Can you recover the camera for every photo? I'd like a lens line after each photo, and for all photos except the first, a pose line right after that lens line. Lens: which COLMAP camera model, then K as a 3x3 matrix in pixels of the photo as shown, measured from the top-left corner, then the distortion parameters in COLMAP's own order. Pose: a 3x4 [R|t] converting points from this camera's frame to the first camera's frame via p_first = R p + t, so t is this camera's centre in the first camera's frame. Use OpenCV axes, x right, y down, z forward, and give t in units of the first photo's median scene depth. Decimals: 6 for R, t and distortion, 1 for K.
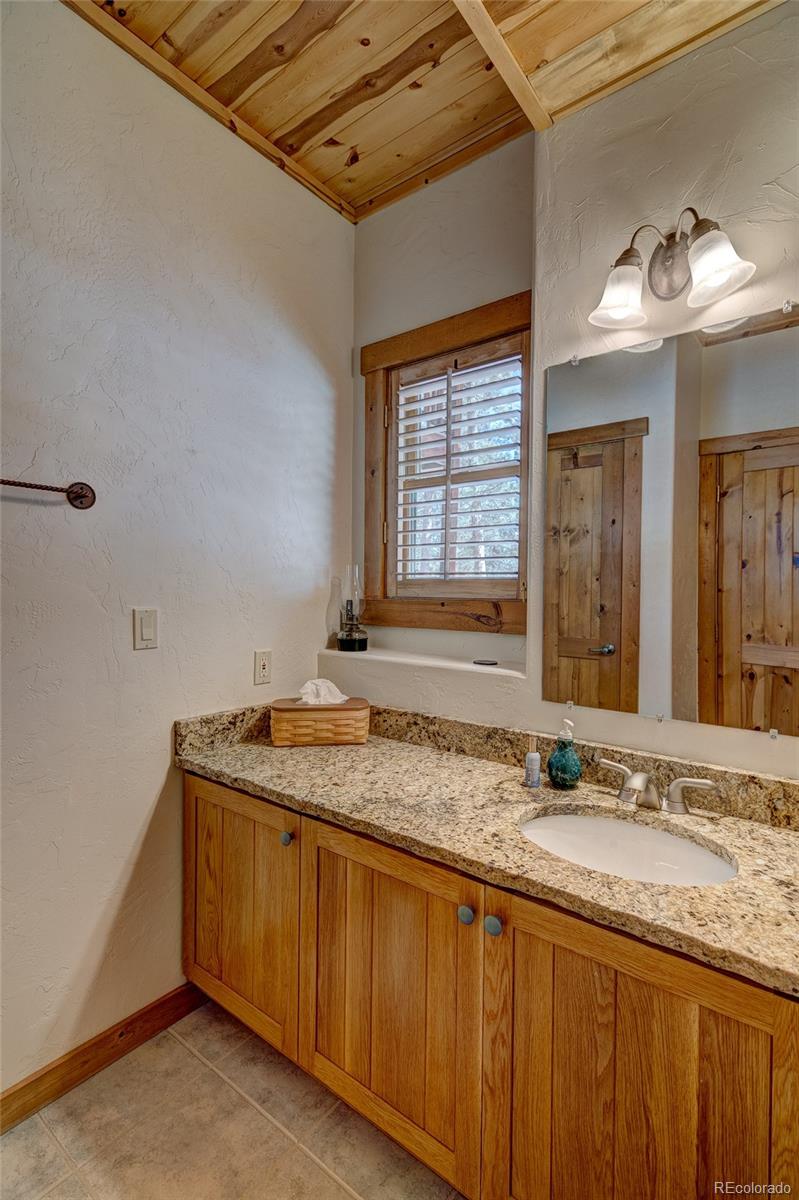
lens RADIAL K [[567.0, 0, 398.5], [0, 567.0, 601.1], [0, 0, 1]] dist [0.005702, 0.001502]
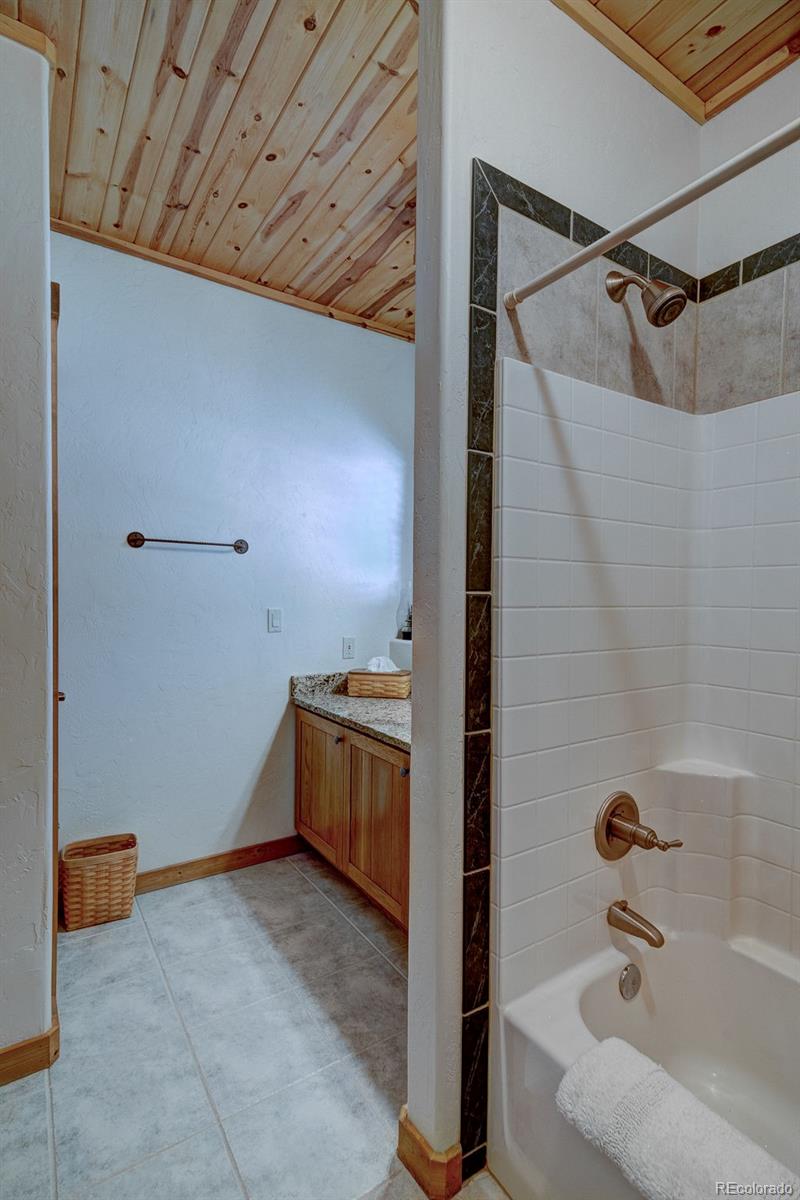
lens RADIAL K [[567.0, 0, 399.4], [0, 567.0, 597.1], [0, 0, 1]] dist [0.005702, 0.001502]
pose [[0.948080, 0.002074, -0.318025, 0.451738], [-0.008798, 0.999767, -0.019708, 0.007644], [0.317910, 0.021483, 0.947878, -0.507926]]
